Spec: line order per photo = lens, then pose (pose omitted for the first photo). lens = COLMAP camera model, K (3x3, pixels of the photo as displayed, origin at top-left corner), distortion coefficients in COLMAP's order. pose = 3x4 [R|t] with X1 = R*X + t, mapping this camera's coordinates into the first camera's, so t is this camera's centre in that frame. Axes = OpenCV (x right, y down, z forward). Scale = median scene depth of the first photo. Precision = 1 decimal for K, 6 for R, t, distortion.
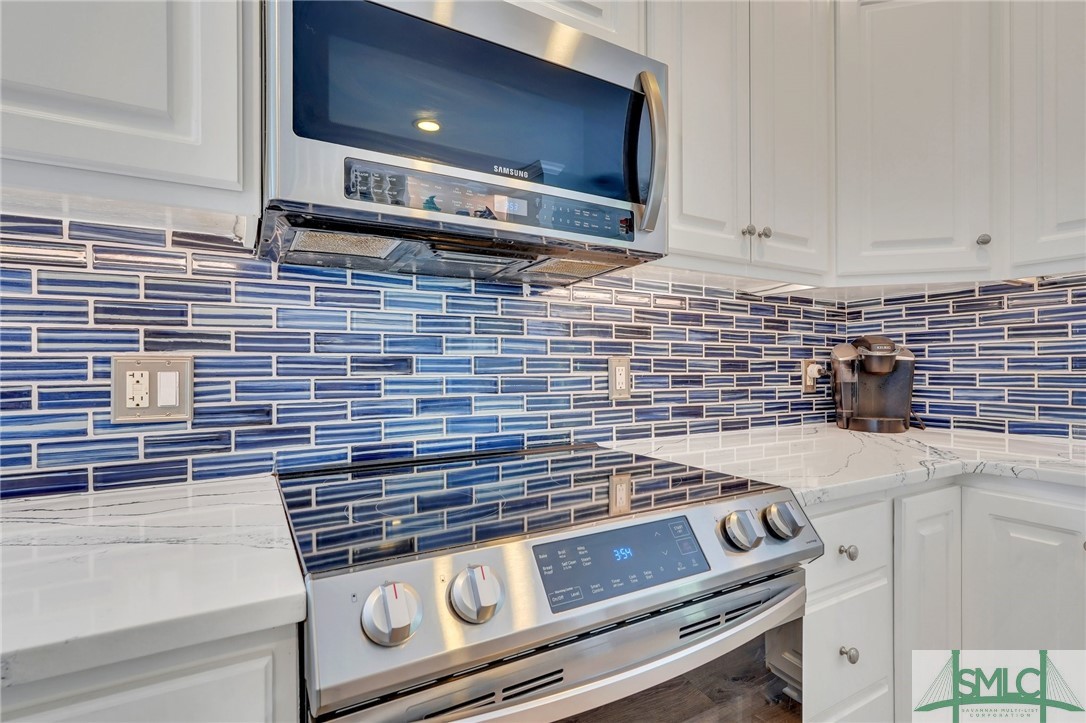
lens RADIAL K [[487.8, 0, 537.5], [0, 487.8, 371.1], [0, 0, 1]] dist [-0.005038, 0.003624]
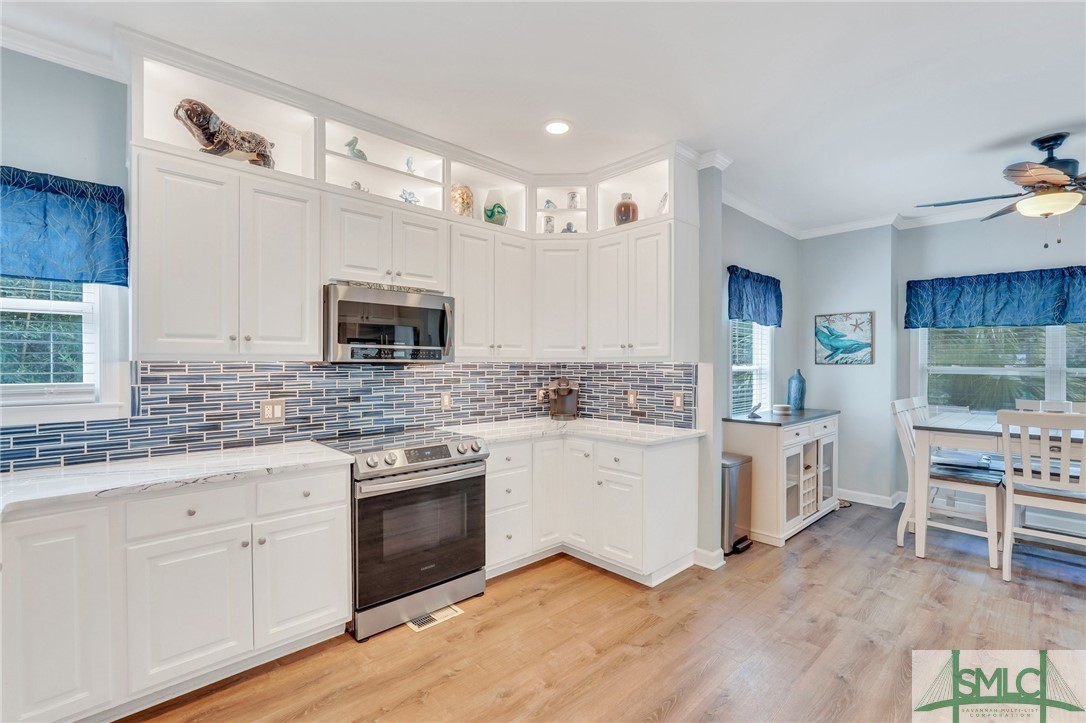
lens RADIAL K [[487.8, 0, 540.5], [0, 487.8, 360.2], [0, 0, 1]] dist [-0.005038, 0.003624]
pose [[0.974532, 0.006959, 0.224139, 0.093634], [-0.005620, 0.999962, -0.006612, -0.193248], [-0.224176, 0.005184, 0.974535, -1.643380]]
